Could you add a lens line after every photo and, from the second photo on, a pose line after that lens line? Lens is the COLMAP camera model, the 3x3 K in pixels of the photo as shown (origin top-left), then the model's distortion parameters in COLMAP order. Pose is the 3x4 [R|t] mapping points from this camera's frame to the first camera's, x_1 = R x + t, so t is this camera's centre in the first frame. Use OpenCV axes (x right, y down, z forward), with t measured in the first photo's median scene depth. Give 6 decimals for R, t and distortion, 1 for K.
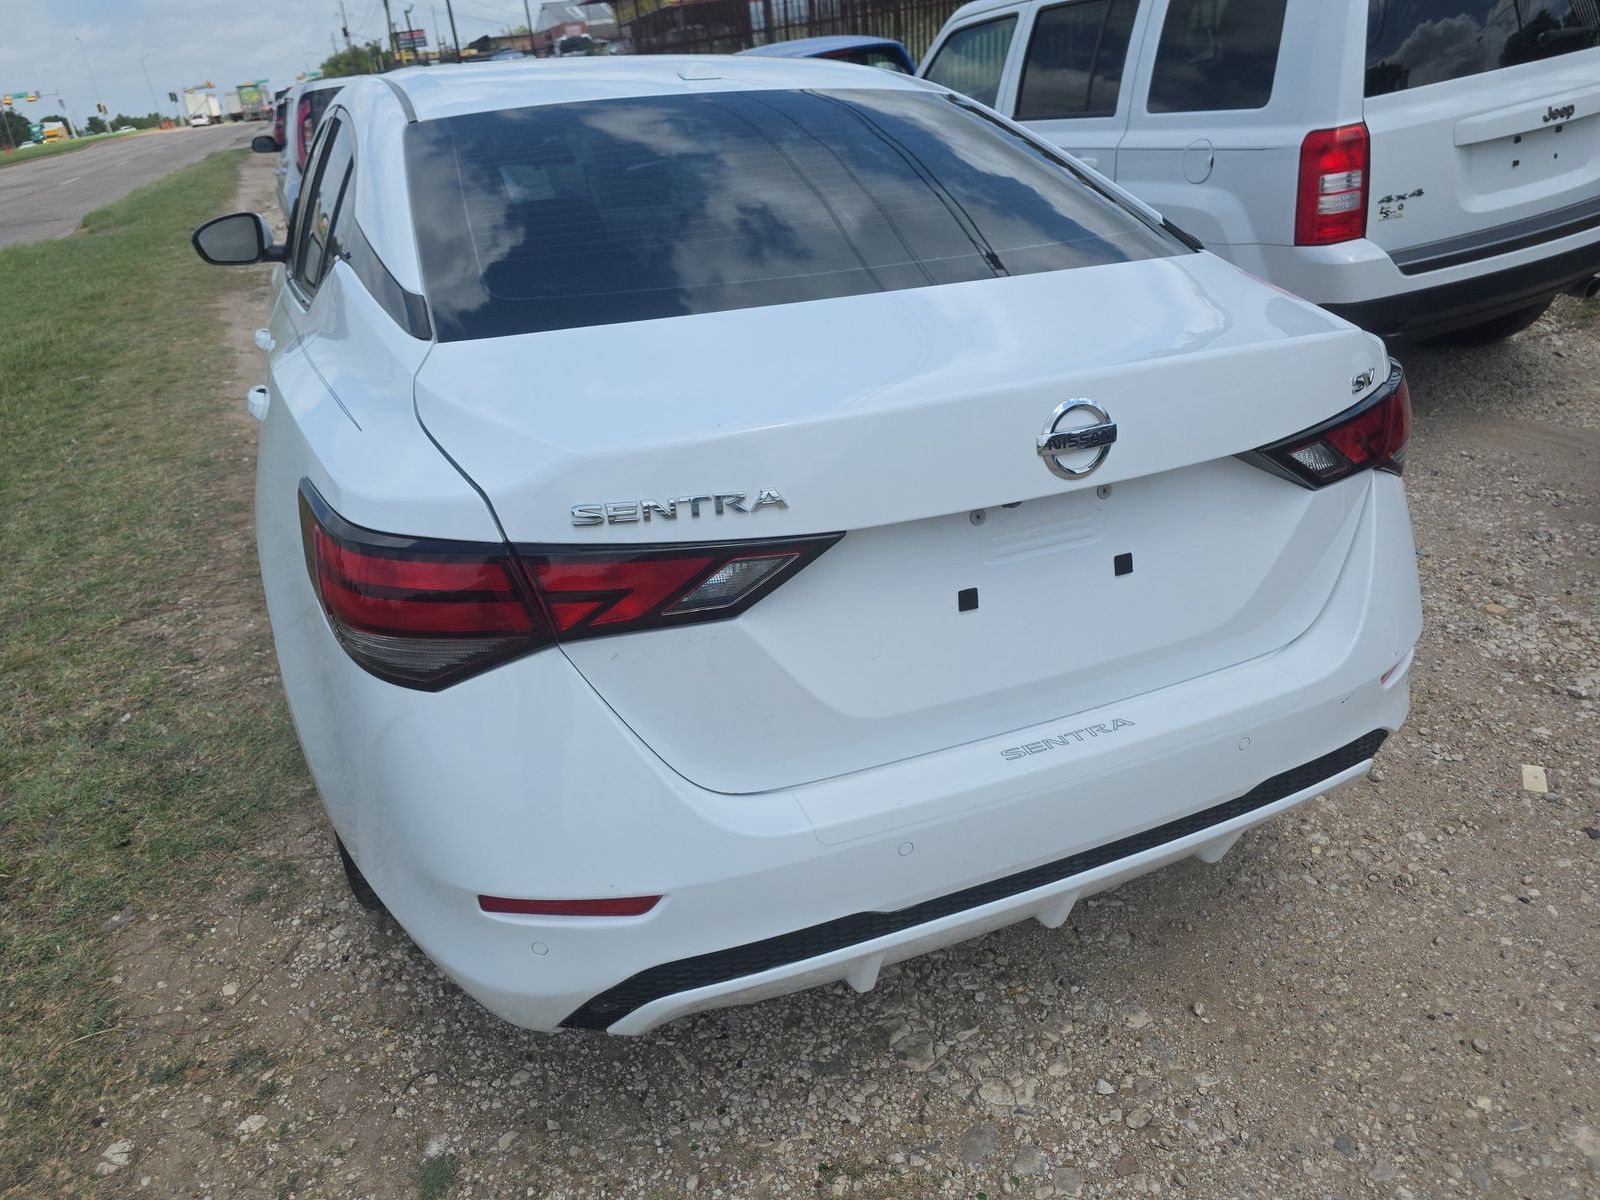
lens RADIAL K [[1074.8, 0, 795.4], [0, 1074.8, 602.4], [0, 0, 1]] dist [0.045306, -0.039263]
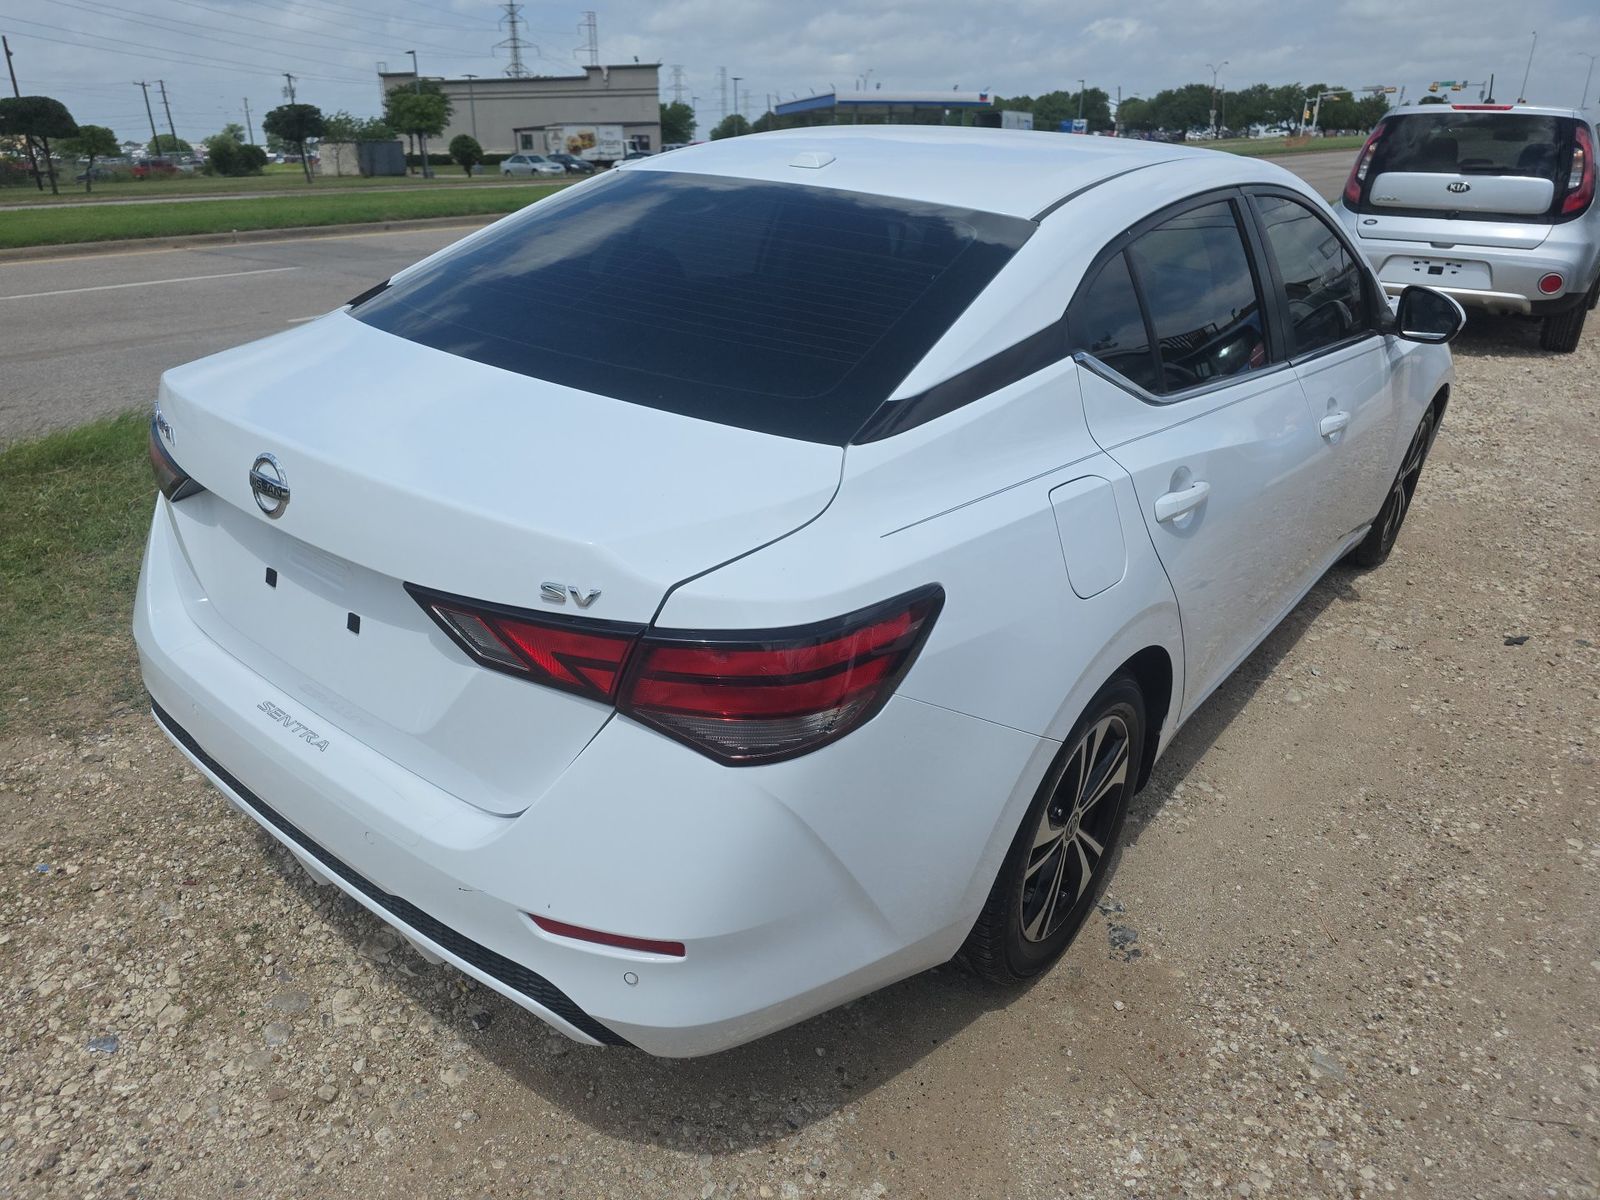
lens RADIAL K [[1074.8, 0, 788.6], [0, 1074.8, 590.7], [0, 0, 1]] dist [0.045306, -0.039263]
pose [[0.471024, 0.433134, -0.768460, 1.111489], [-0.435747, 0.871691, 0.224230, -0.418596], [0.766982, 0.229237, 0.599324, 0.530265]]
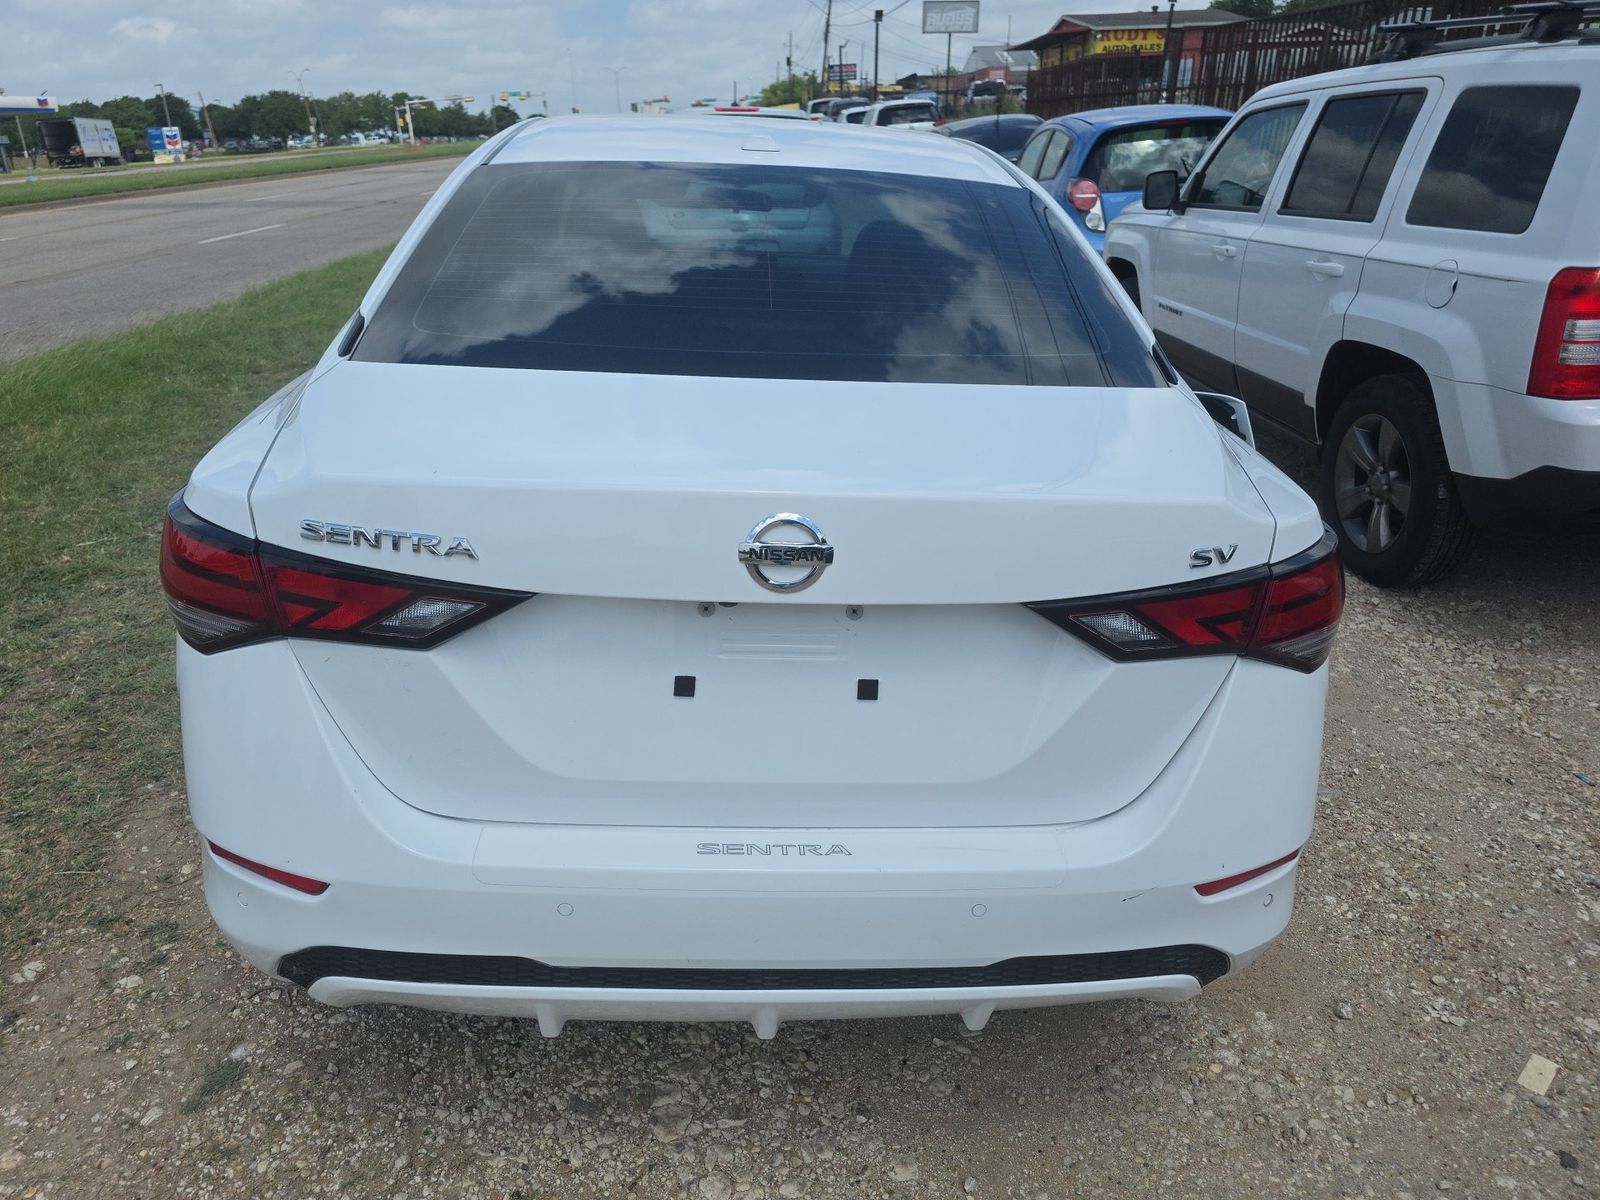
lens RADIAL K [[1074.8, 0, 783.3], [0, 1074.8, 604.7], [0, 0, 1]] dist [0.045306, -0.039263]
pose [[0.934300, 0.214516, -0.284720, 0.393636], [-0.223005, 0.974814, 0.002668, -0.076649], [0.278121, 0.061002, 0.958607, 0.040812]]
